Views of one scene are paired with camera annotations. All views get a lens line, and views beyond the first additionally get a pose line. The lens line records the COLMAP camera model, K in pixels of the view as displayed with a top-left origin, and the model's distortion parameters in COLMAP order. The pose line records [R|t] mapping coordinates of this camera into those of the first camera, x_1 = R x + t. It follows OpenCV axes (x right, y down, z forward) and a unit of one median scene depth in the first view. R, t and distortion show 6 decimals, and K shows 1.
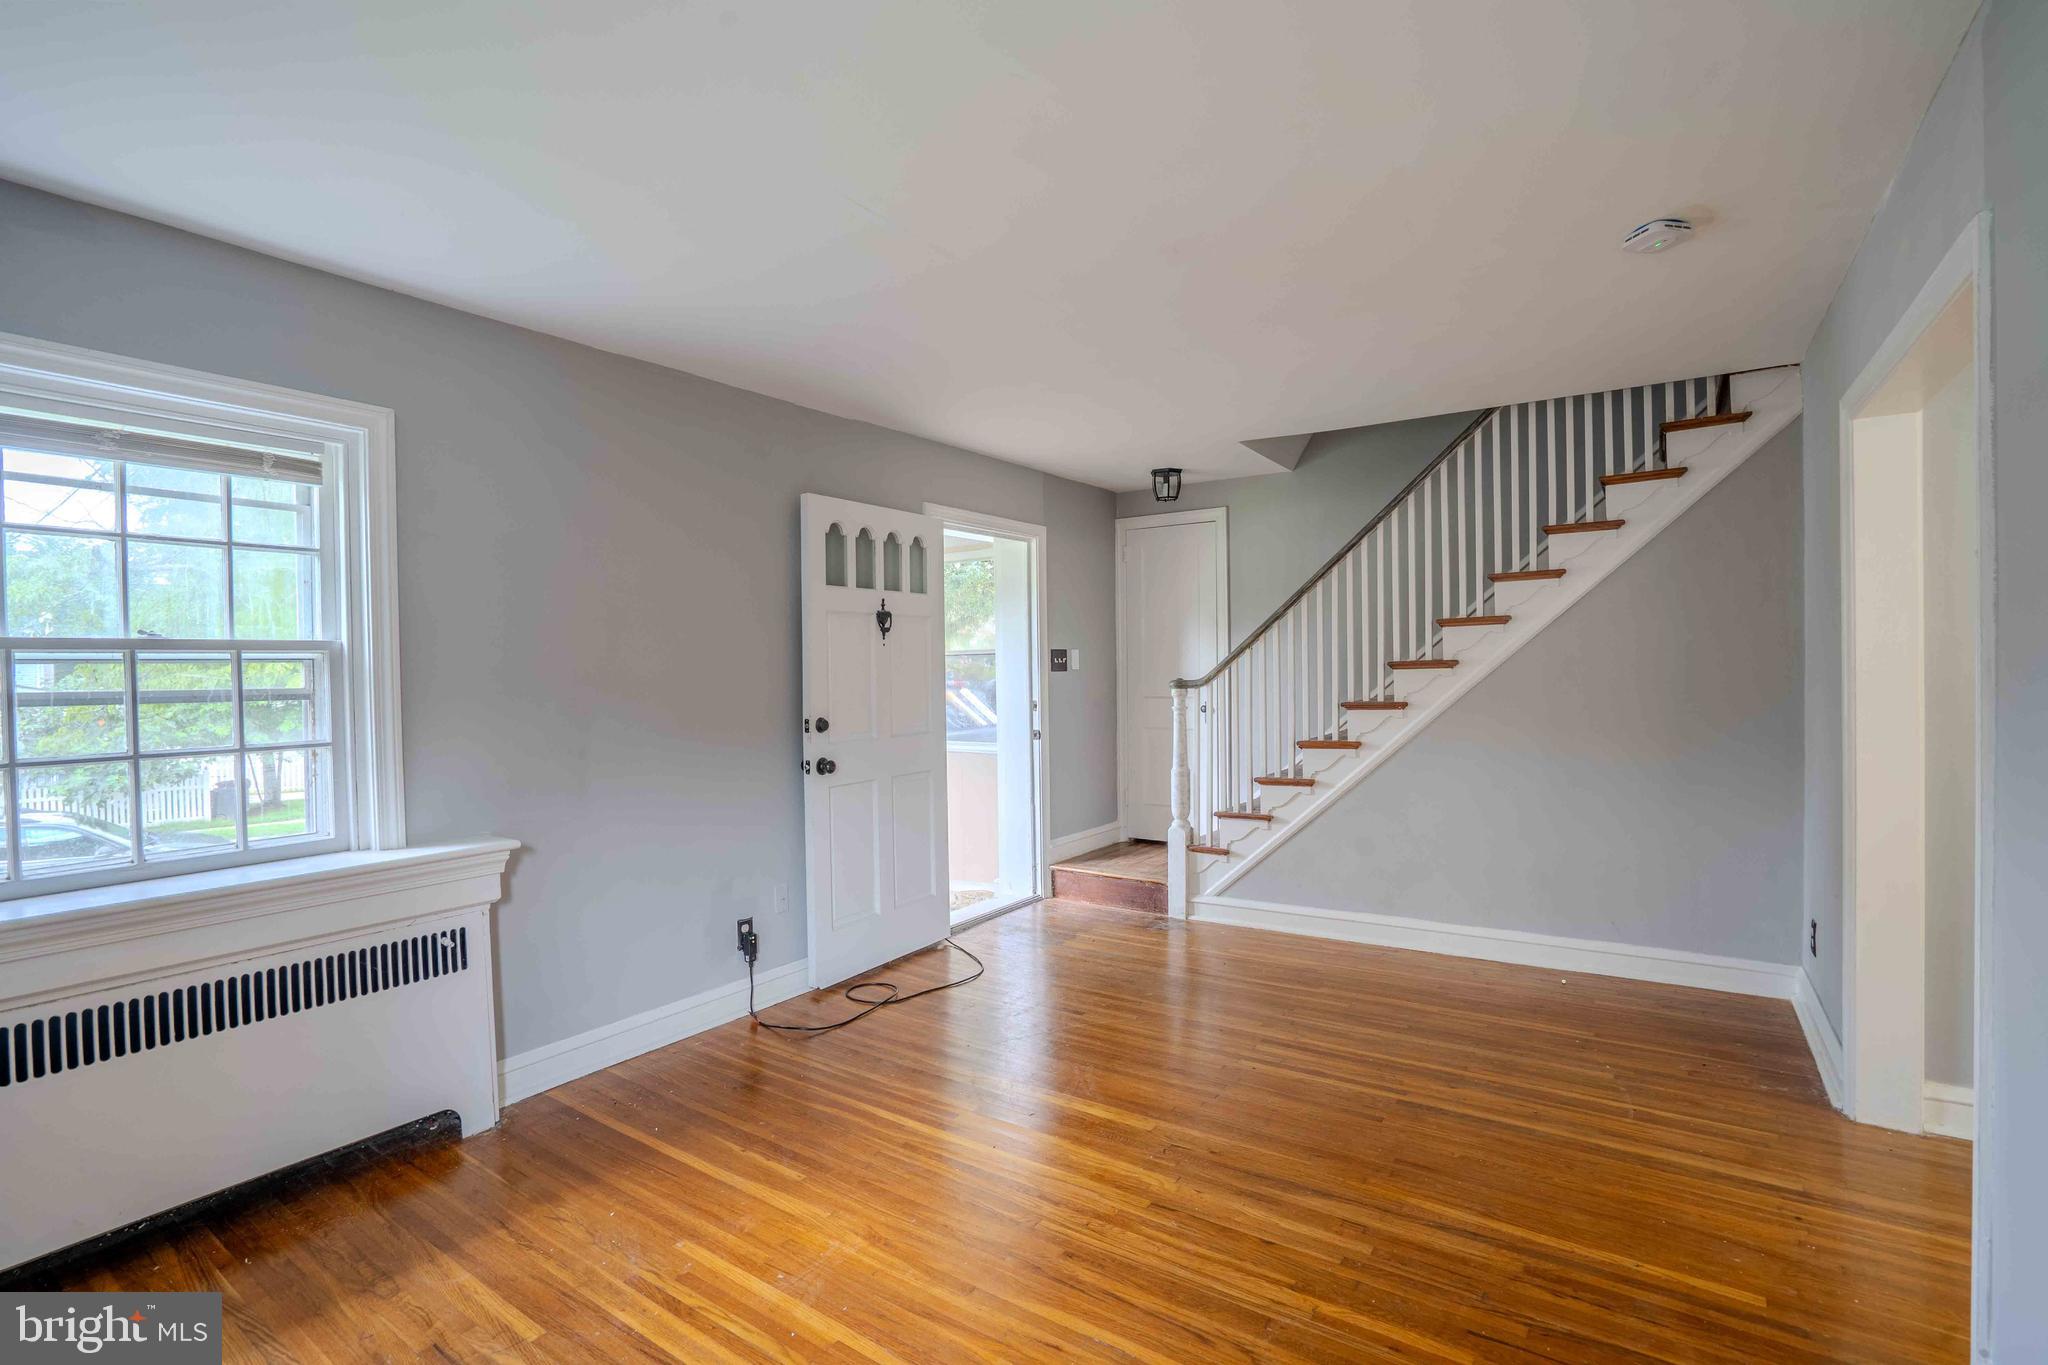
lens RADIAL K [[958.1, 0, 1024.0], [0, 958.1, 682.5], [0, 0, 1]] dist [-0.061850, 0.022079]
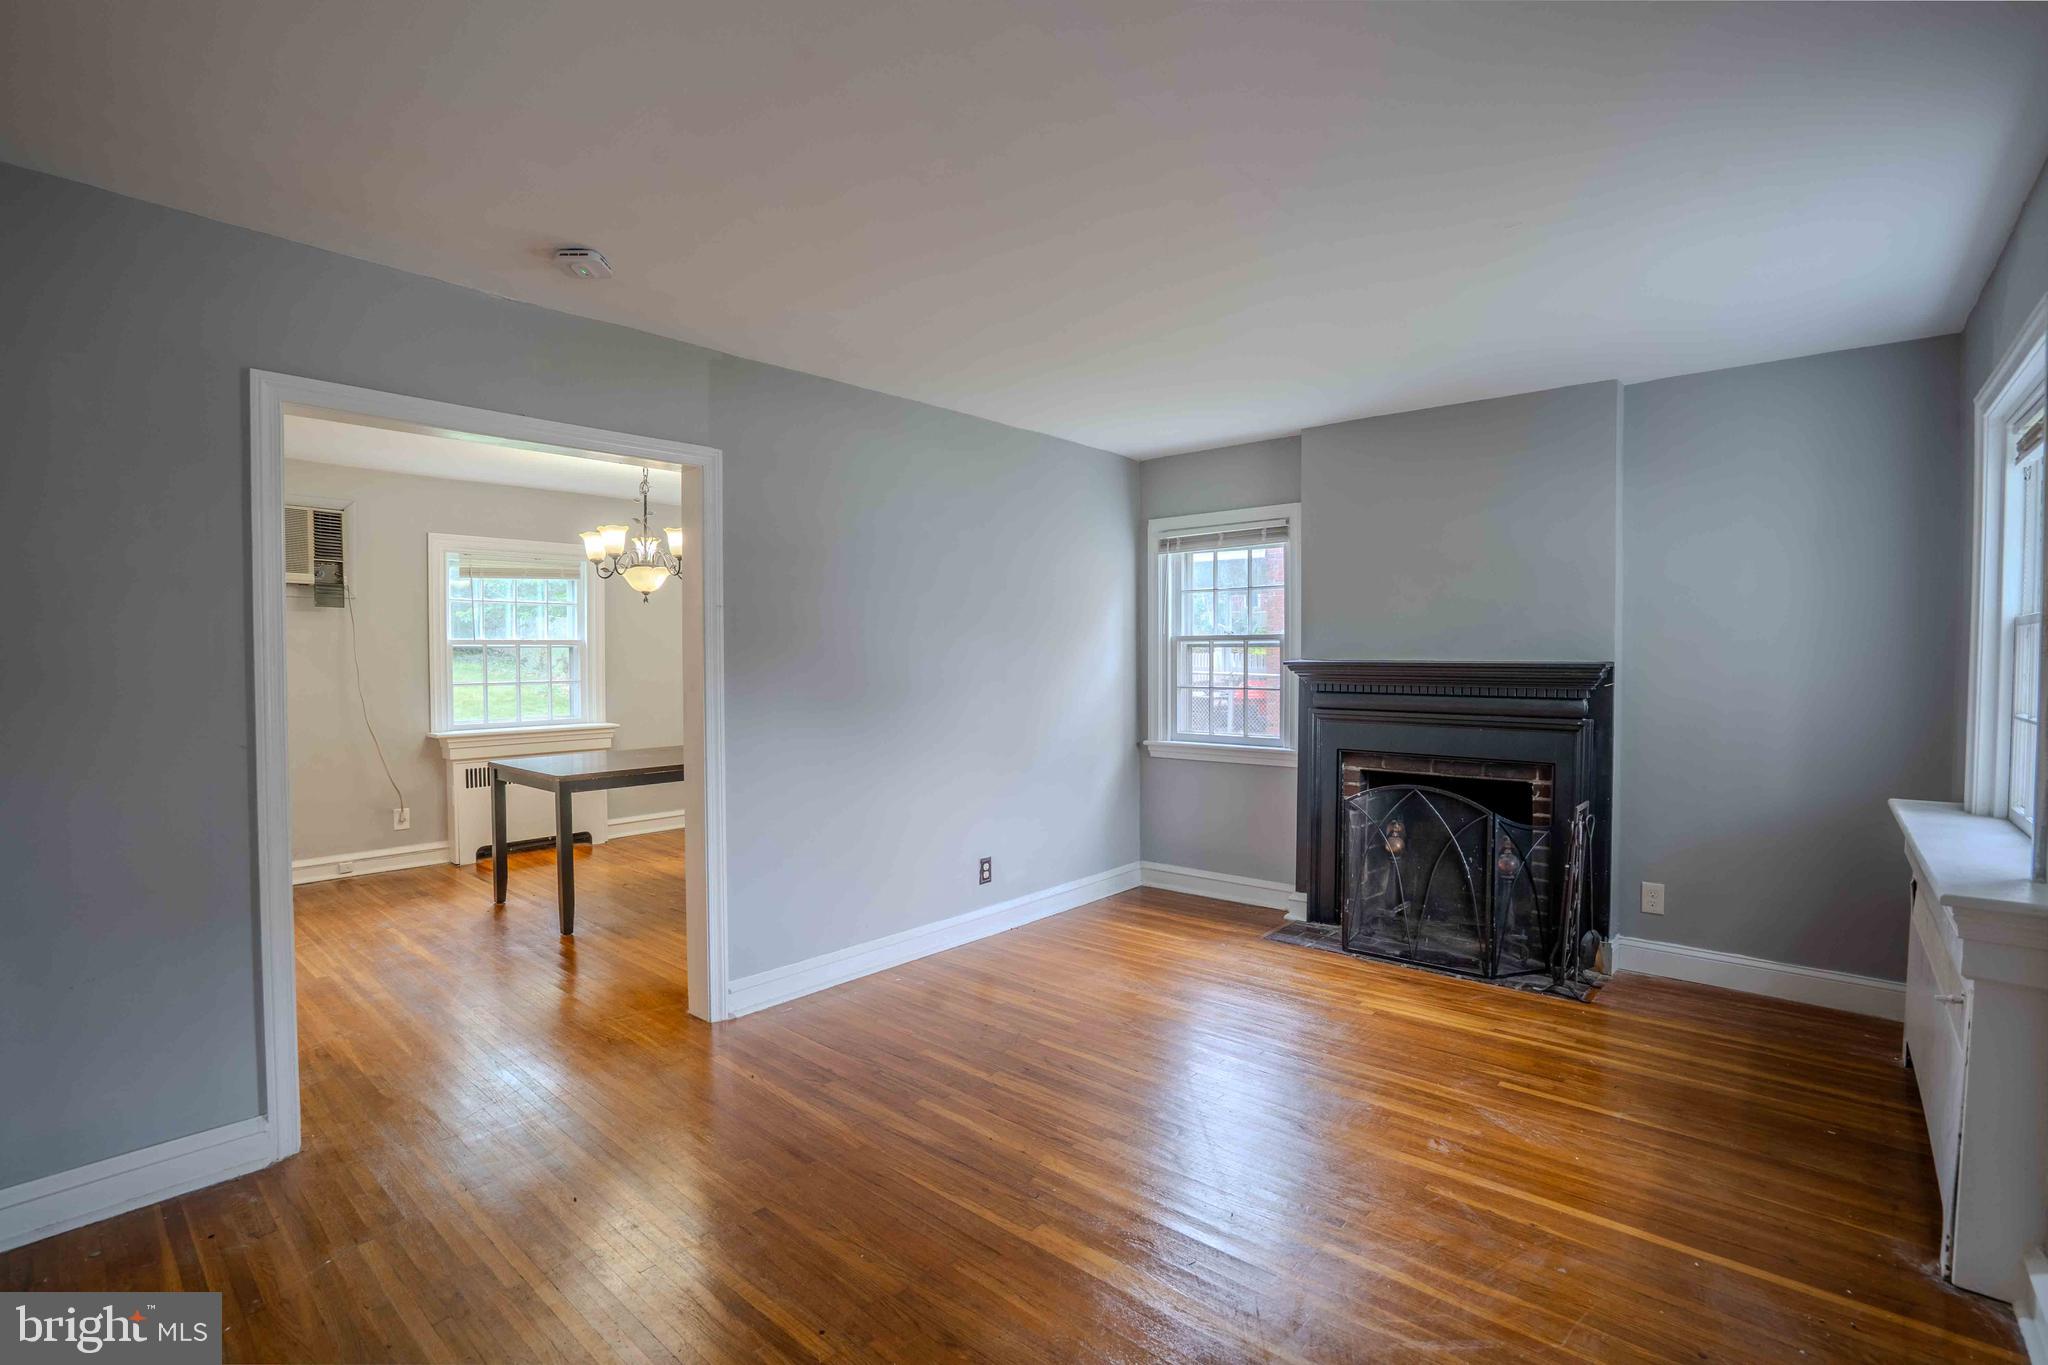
lens RADIAL K [[934.6, 0, 1024.0], [0, 934.6, 682.5], [0, 0, 1]] dist [-0.040678, 0.000705]
pose [[-0.993112, 0.013308, 0.116407, 0.035238], [0.018843, 0.998737, 0.046584, -0.020886], [-0.115640, 0.048457, -0.992109, 1.241217]]
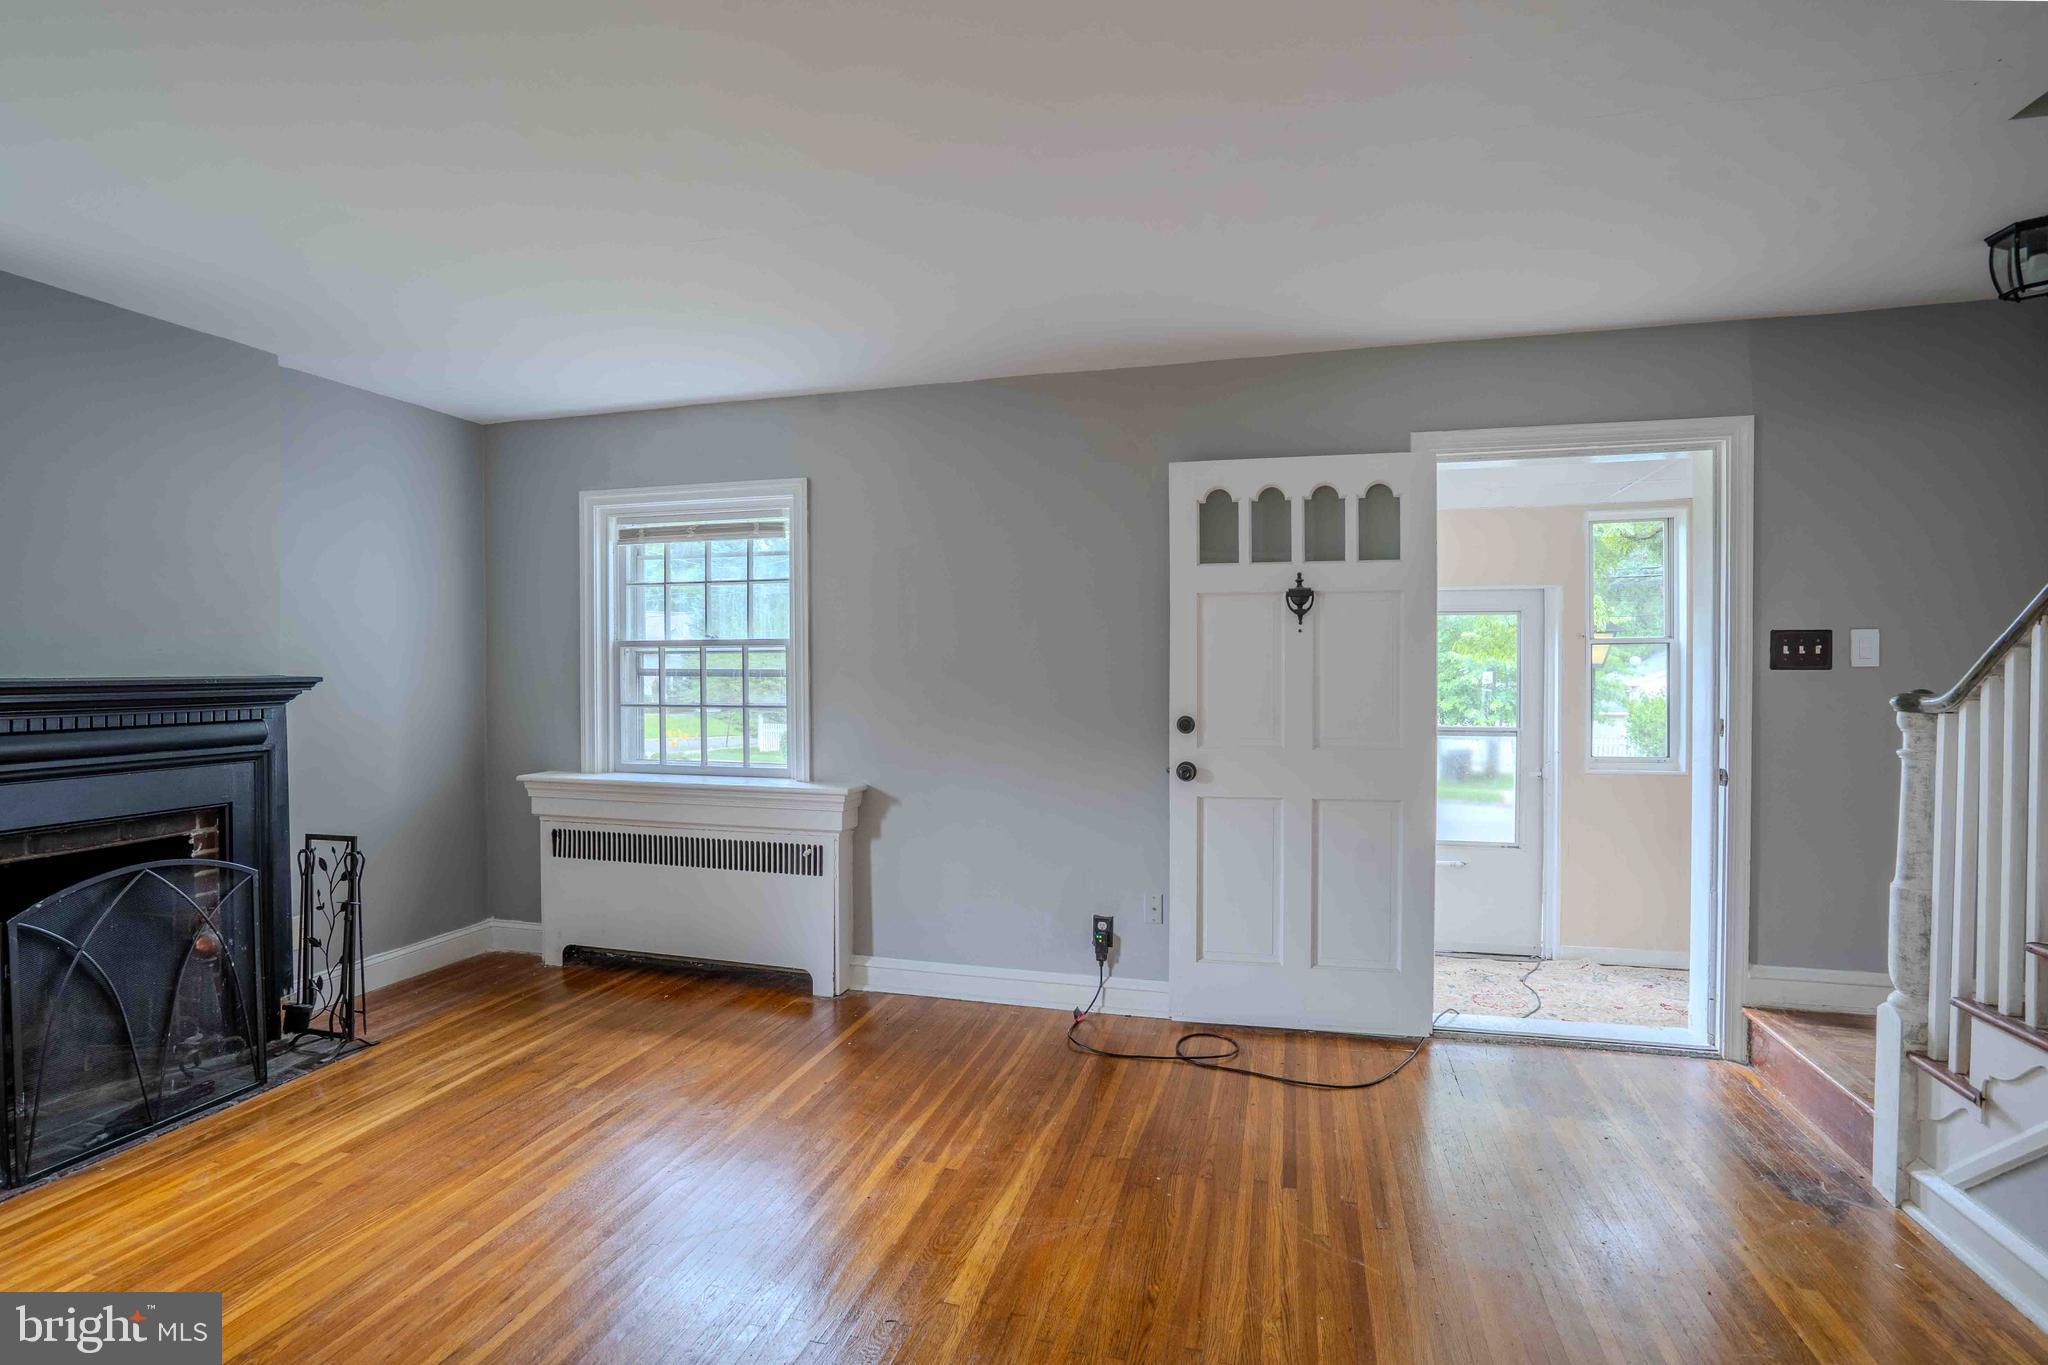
lens RADIAL K [[958.1, 0, 1024.0], [0, 958.1, 682.5], [0, 0, 1]] dist [-0.061850, 0.022079]
pose [[0.325975, 0.032517, -0.944819, 0.573302], [-0.018106, 0.999440, 0.028150, -0.016247], [0.945205, 0.007931, 0.326381, 0.576467]]
